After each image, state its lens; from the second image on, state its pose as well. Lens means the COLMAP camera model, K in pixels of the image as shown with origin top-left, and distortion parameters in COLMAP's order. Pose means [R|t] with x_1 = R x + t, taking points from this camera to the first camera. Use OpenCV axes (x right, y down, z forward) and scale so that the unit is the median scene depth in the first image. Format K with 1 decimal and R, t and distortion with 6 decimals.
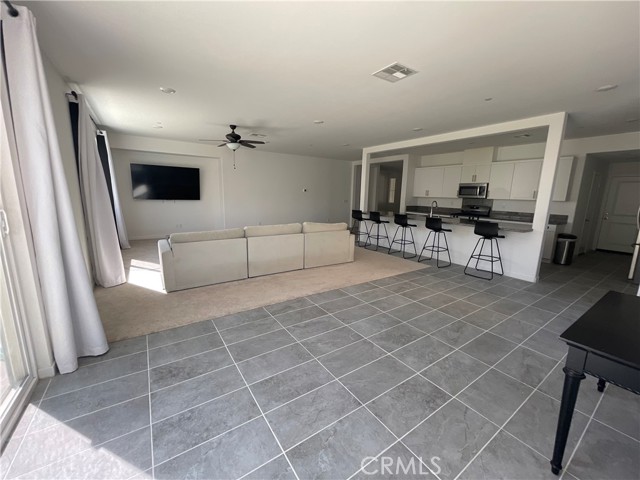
lens RADIAL K [[259.8, 0, 321.2], [0, 259.8, 239.0], [0, 0, 1]] dist [0.000290, -0.000196]
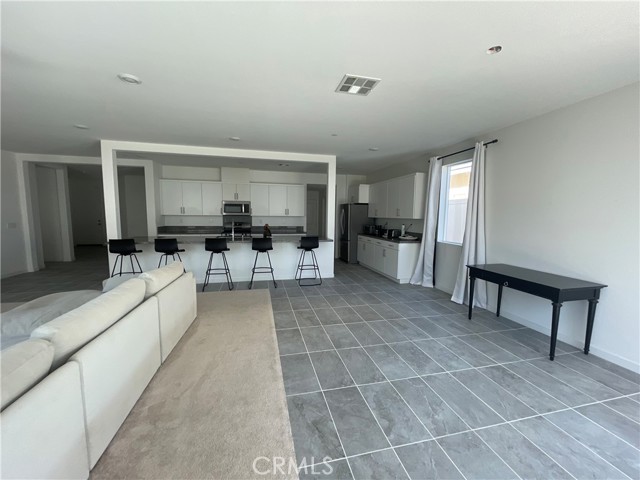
lens RADIAL K [[259.8, 0, 321.5], [0, 259.8, 239.2], [0, 0, 1]] dist [0.000290, -0.000196]
pose [[0.350736, -0.107870, 0.930241, -0.476170], [0.158303, 0.985878, 0.054635, -0.122481], [-0.922997, 0.128098, 0.362859, 0.601329]]
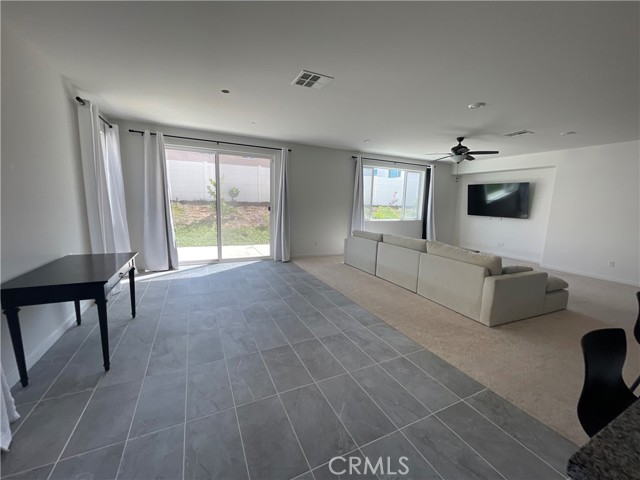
lens RADIAL K [[259.8, 0, 318.5], [0, 259.8, 239.3], [0, 0, 1]] dist [0.000290, -0.000196]
pose [[-0.152292, 0.112867, -0.981870, 0.946503], [-0.206306, 0.967943, 0.143265, -0.133064], [0.966564, 0.224384, -0.124124, 0.907859]]
